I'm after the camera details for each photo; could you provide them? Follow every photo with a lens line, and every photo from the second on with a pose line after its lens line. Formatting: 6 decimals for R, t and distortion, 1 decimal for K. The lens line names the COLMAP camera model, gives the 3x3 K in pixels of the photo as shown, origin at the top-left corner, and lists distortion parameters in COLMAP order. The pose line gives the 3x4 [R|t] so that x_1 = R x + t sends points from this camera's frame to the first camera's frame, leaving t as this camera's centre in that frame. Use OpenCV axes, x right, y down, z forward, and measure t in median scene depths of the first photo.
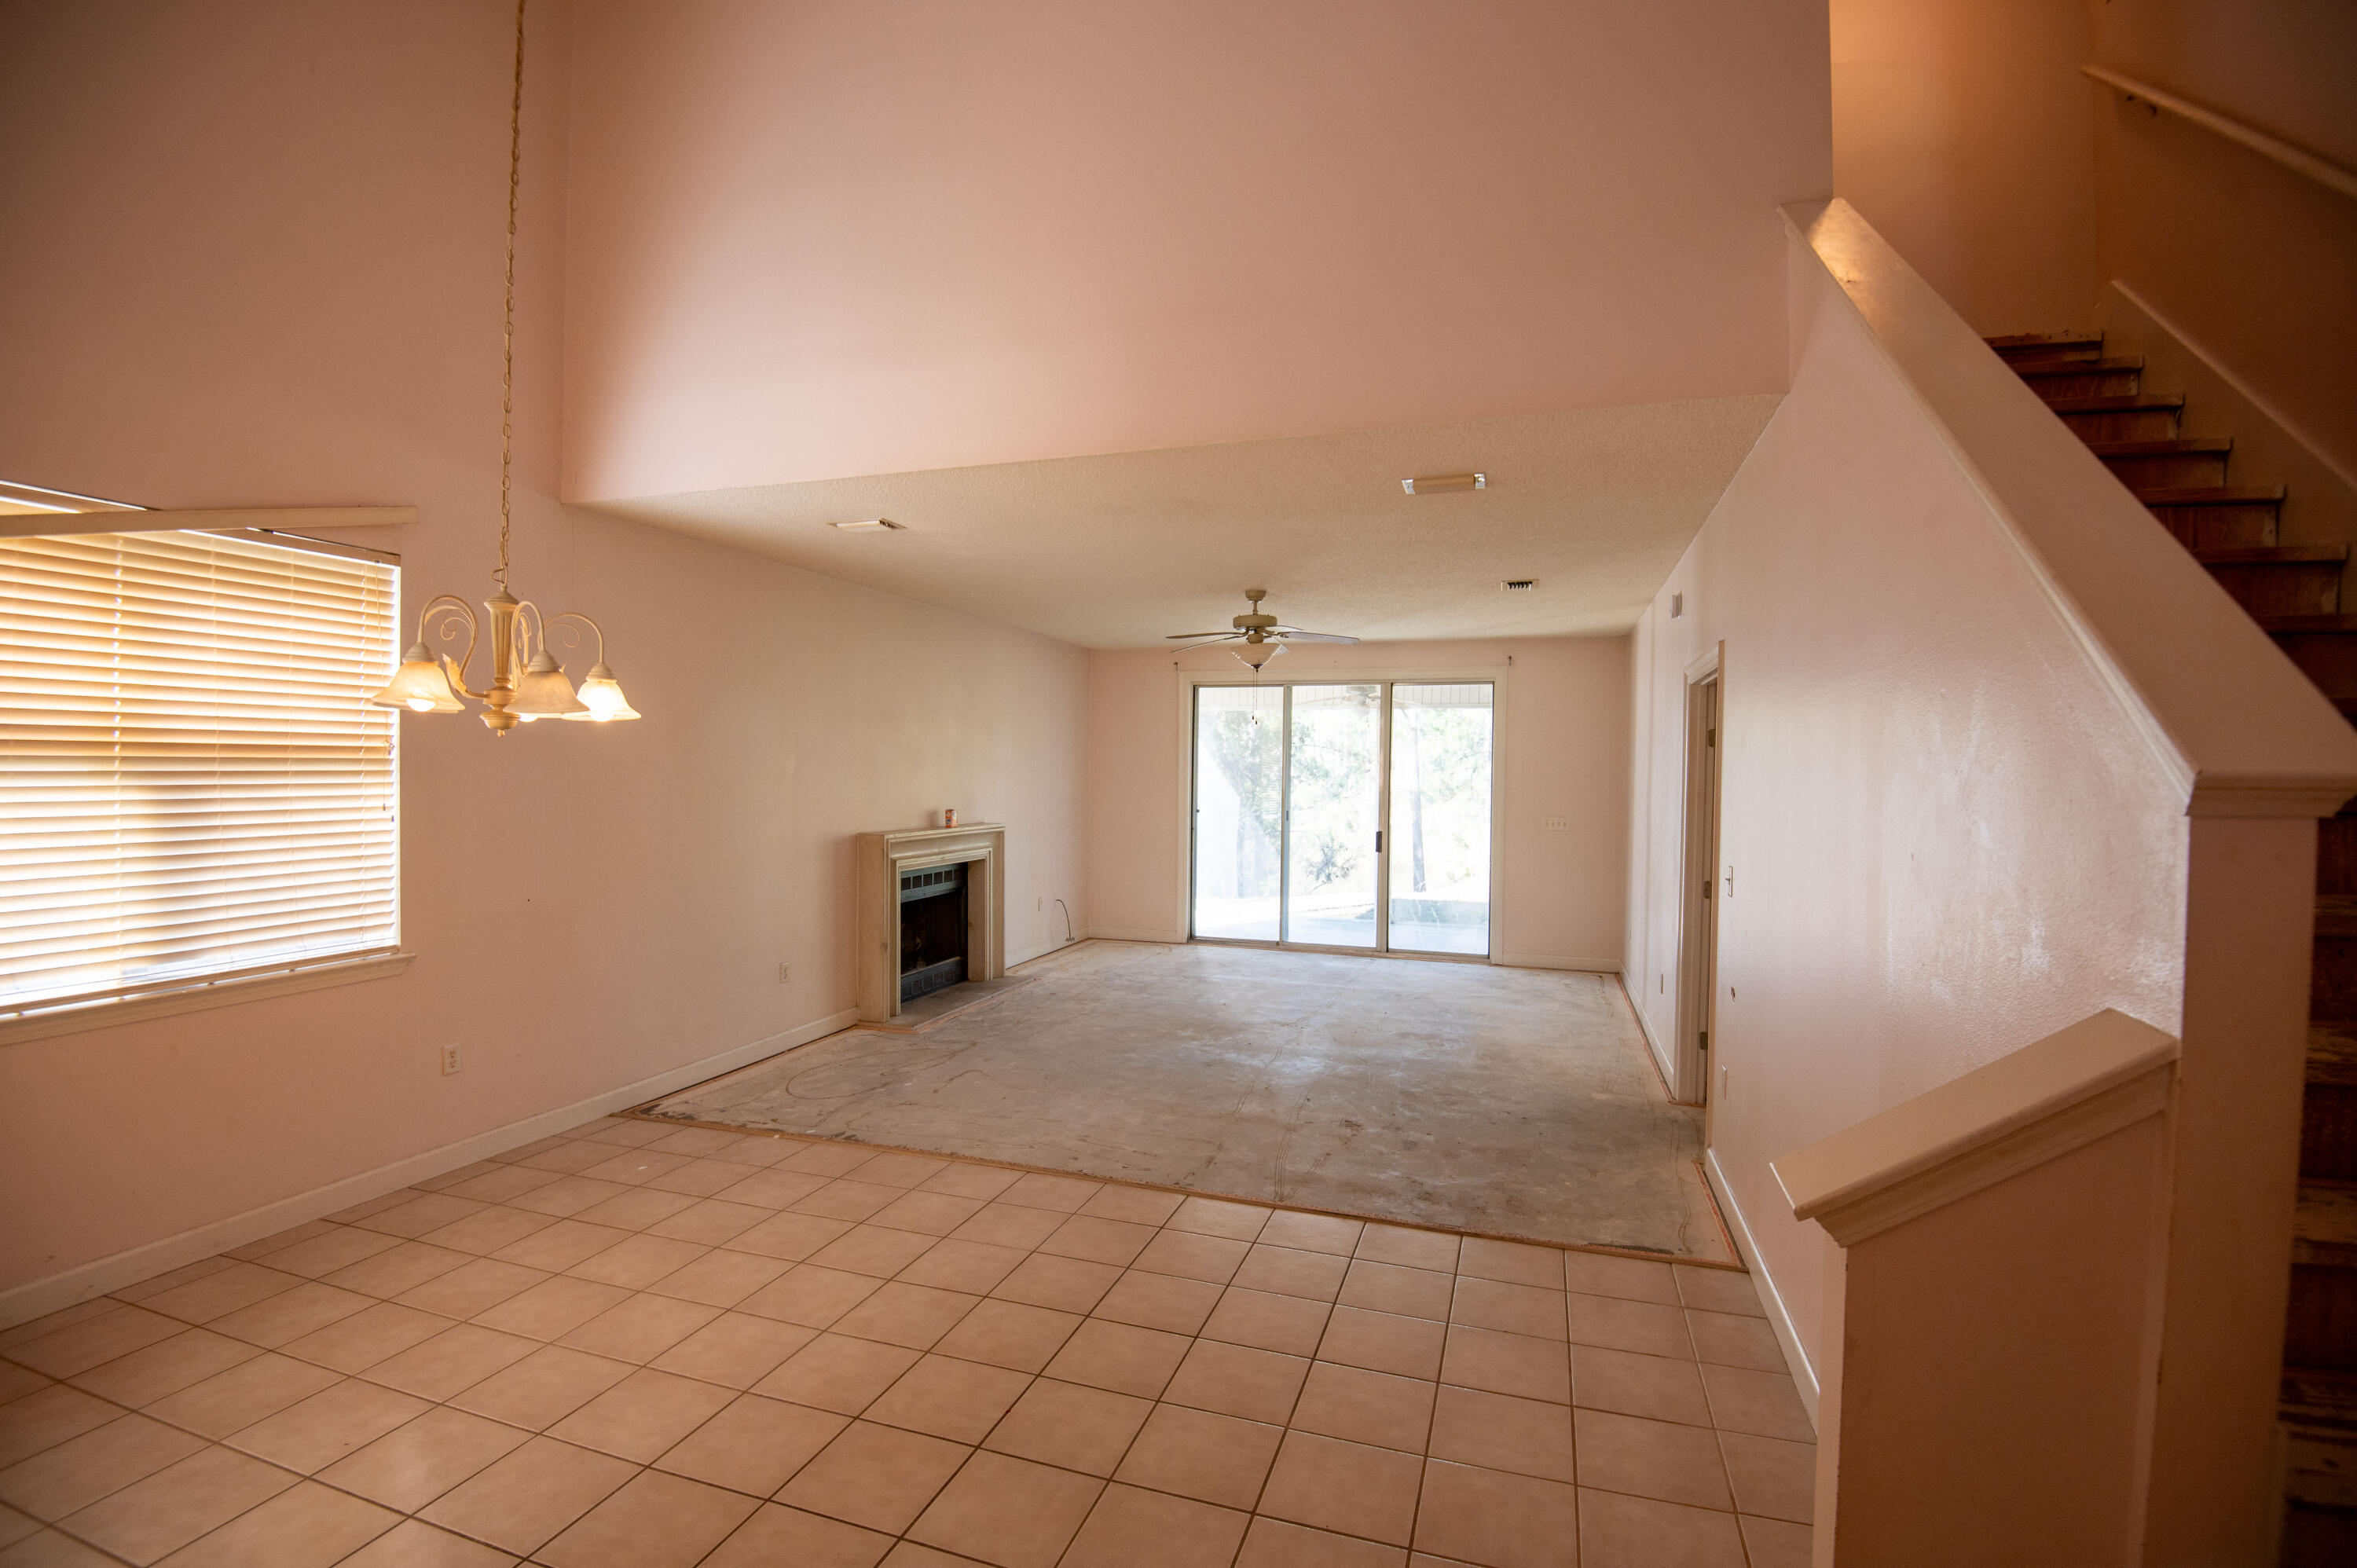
lens RADIAL K [[1091.8, 0, 1165.7], [0, 1091.8, 785.8], [0, 0, 1]] dist [0.001333, -0.036525]
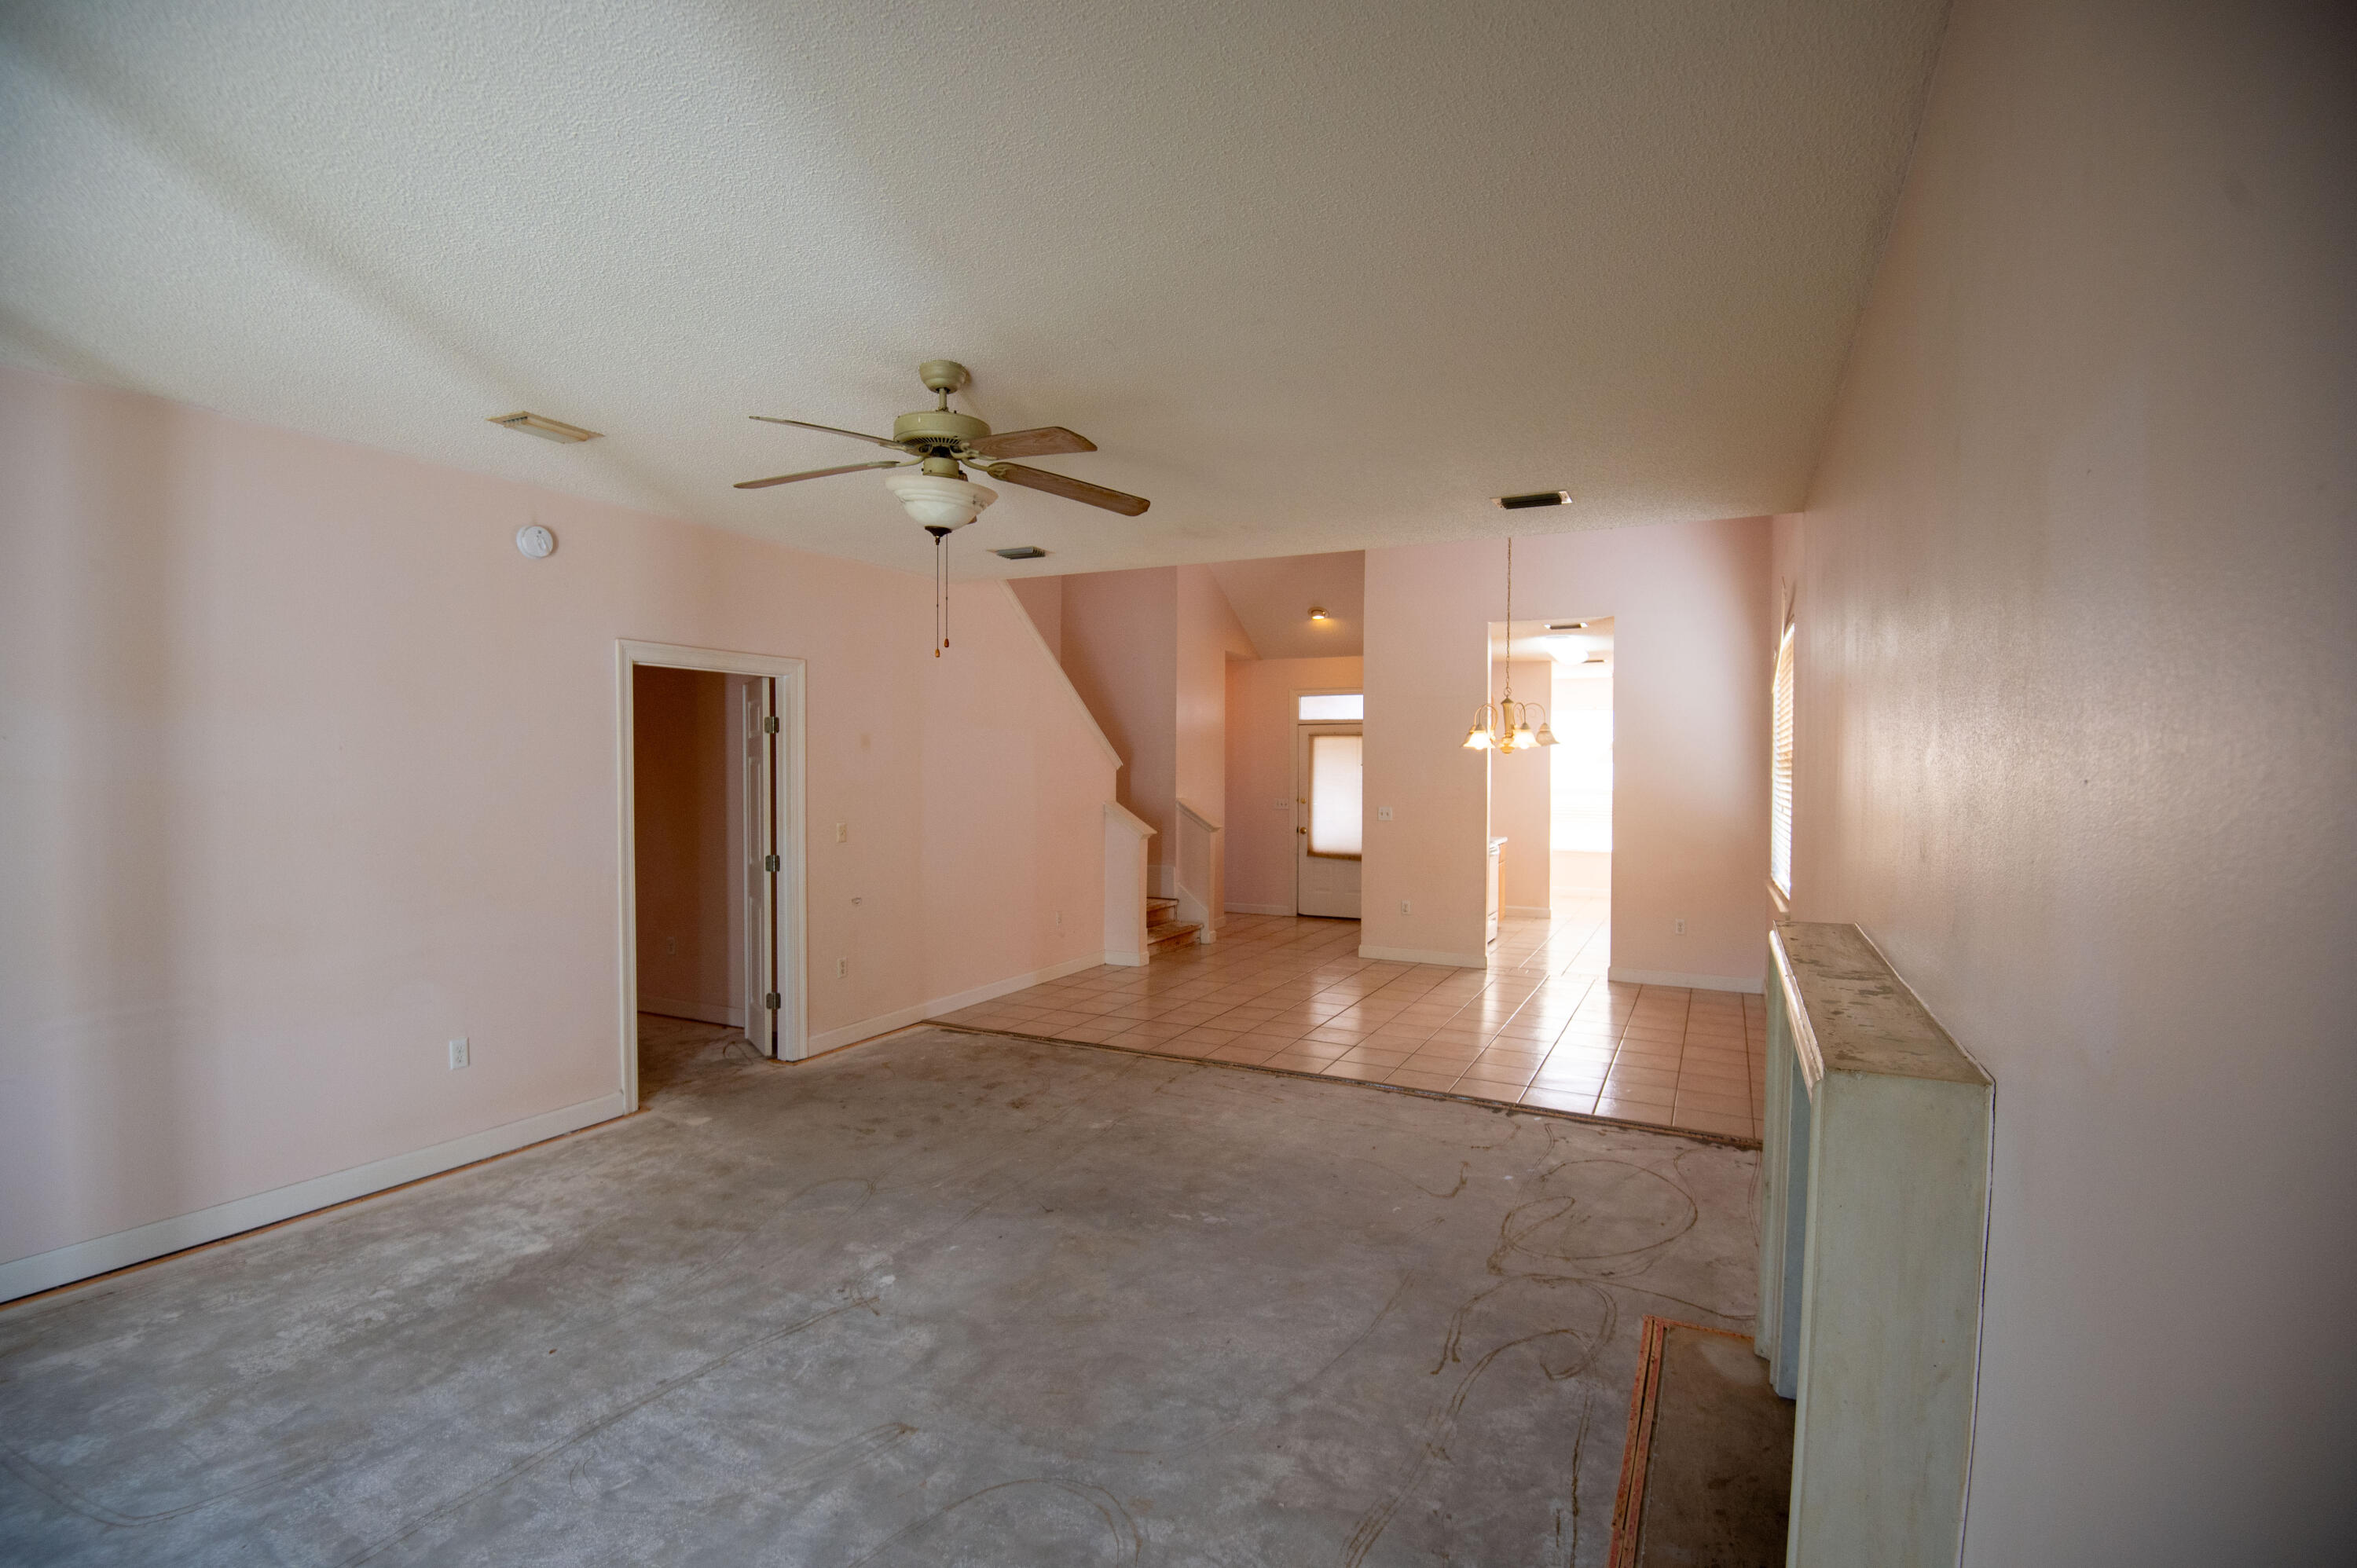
lens RADIAL K [[1091.8, 0, 1165.7], [0, 1091.8, 785.8], [0, 0, 1]] dist [0.001333, -0.036525]
pose [[-0.988765, -0.019347, 0.148223, -0.116674], [-0.014950, 0.999416, 0.030719, -0.024160], [-0.148731, 0.028158, -0.988477, 2.018133]]
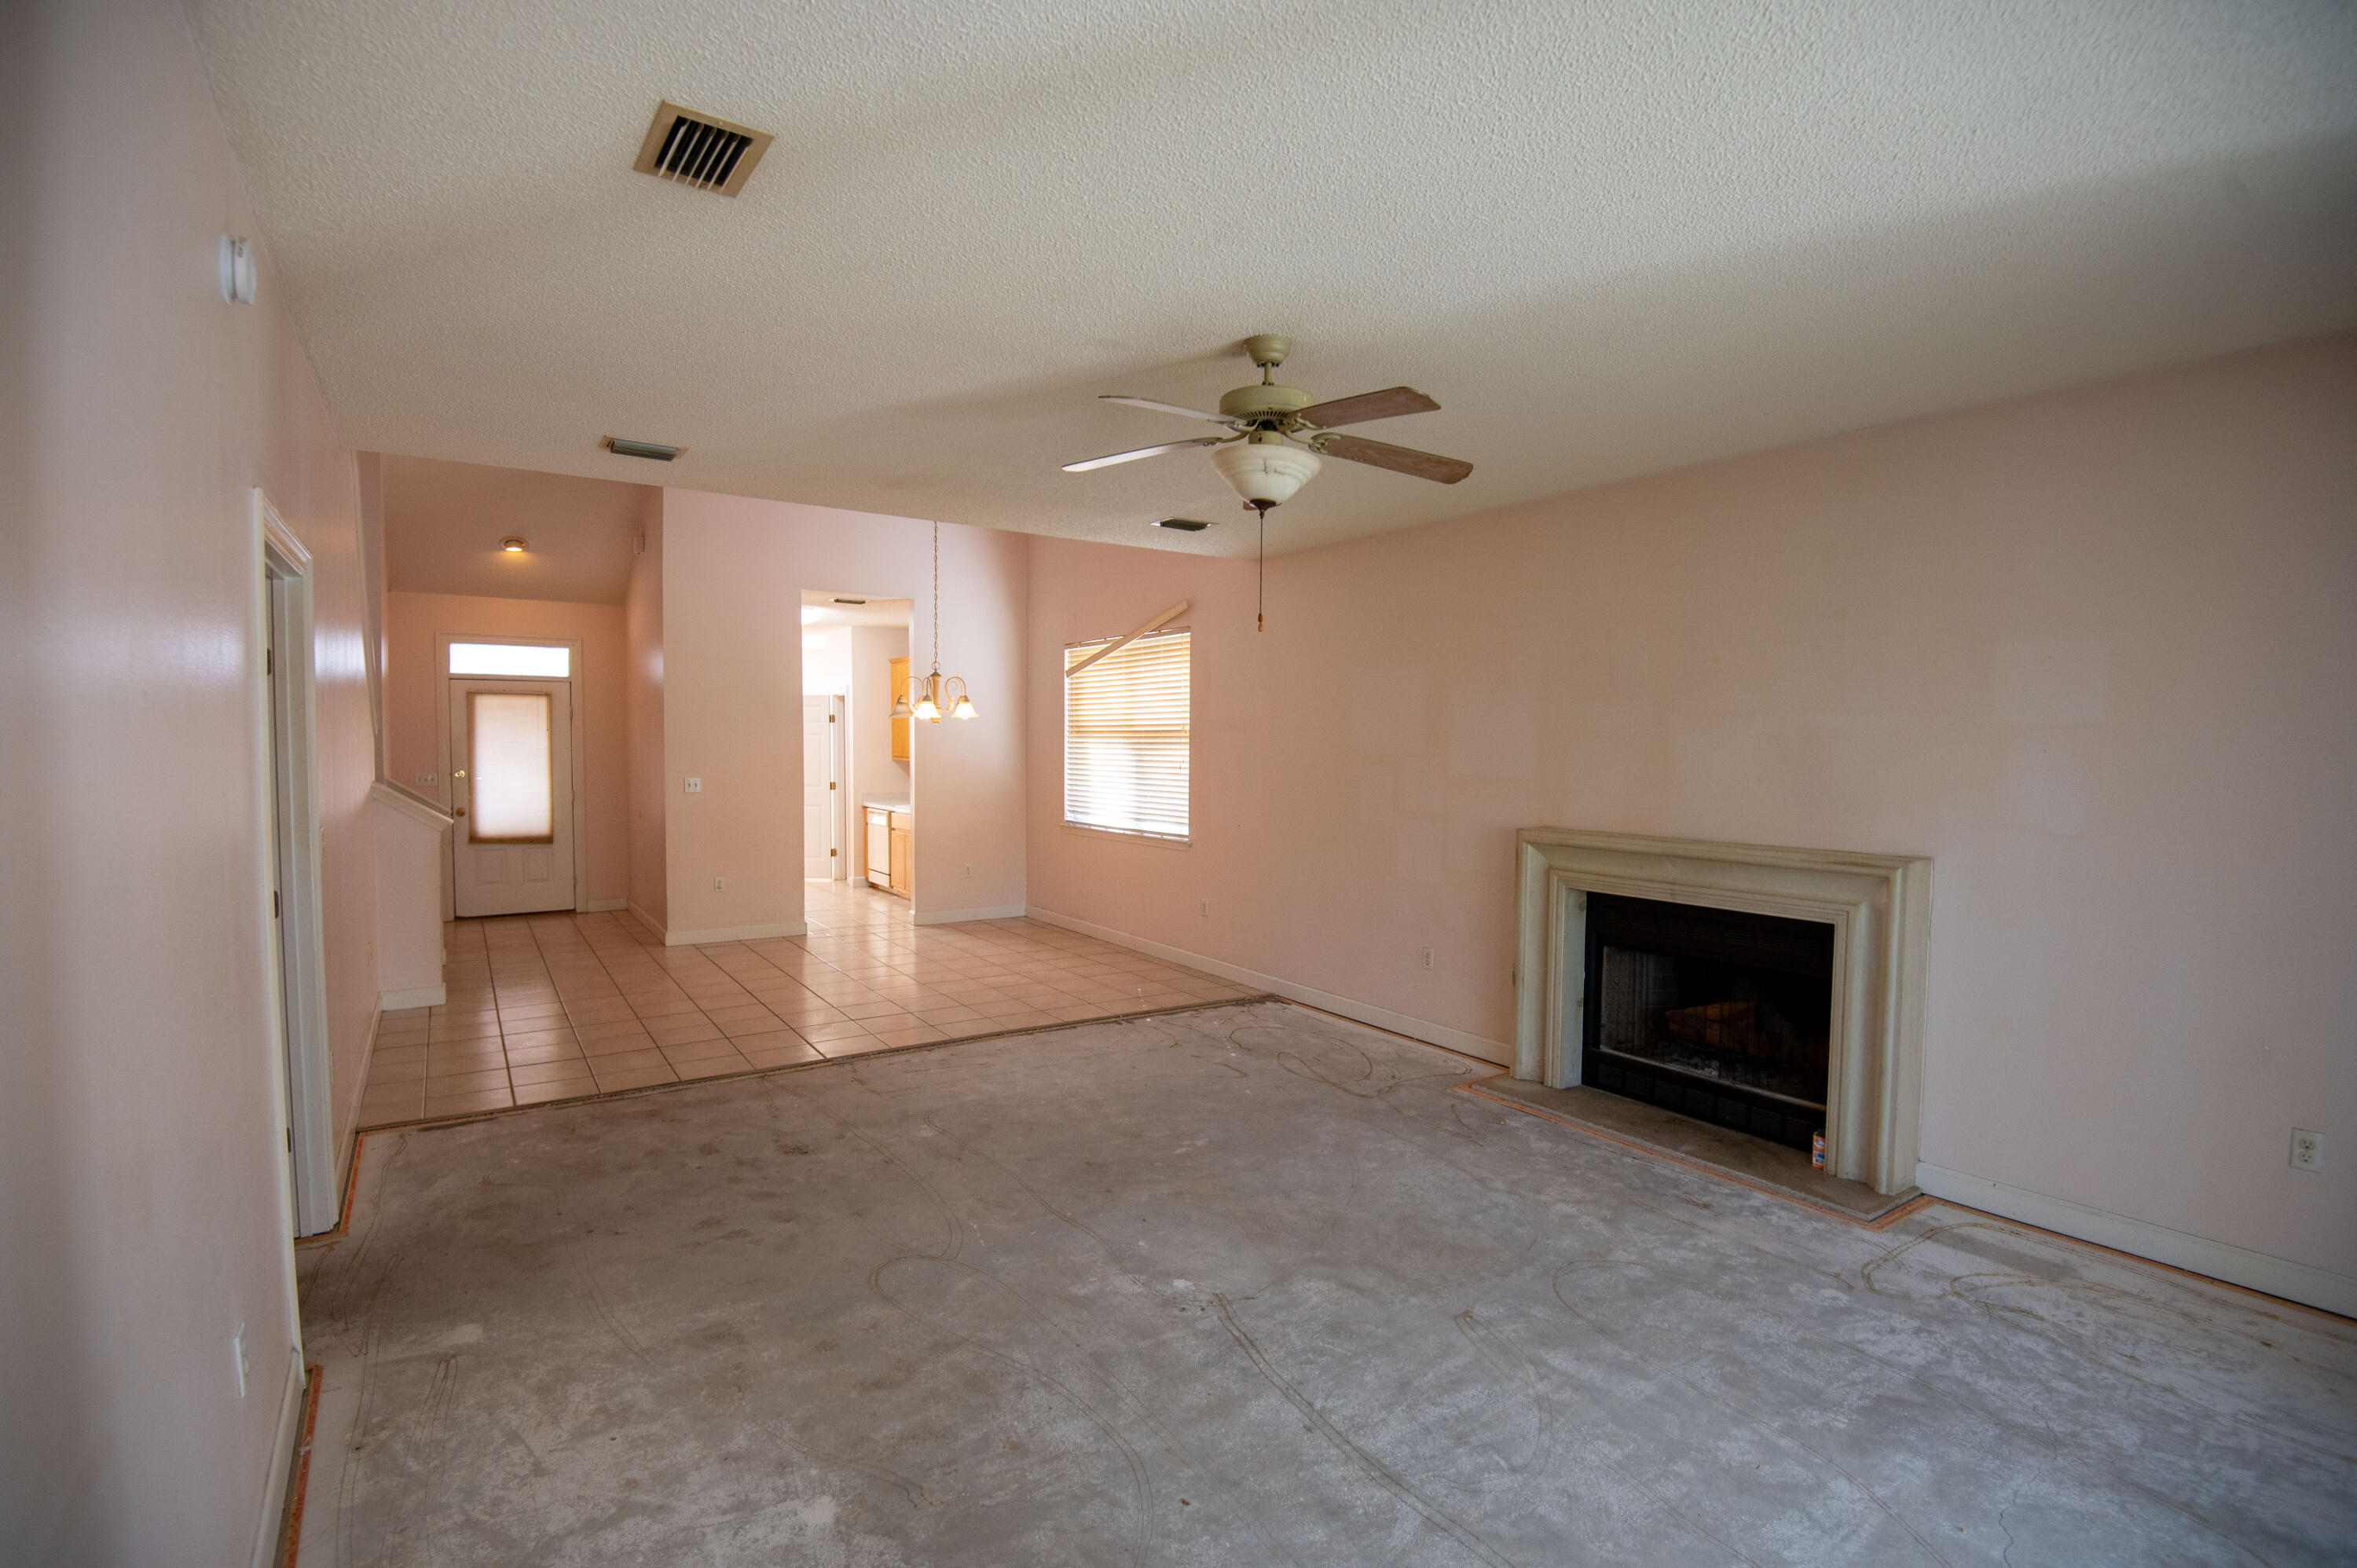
lens RADIAL K [[1091.8, 0, 1165.7], [0, 1091.8, 785.8], [0, 0, 1]] dist [0.001333, -0.036525]
pose [[-0.611854, 0.016675, -0.790795, 0.665433], [-0.025418, 0.998847, 0.040728, -0.011981], [0.790563, 0.045020, -0.610724, 1.750885]]
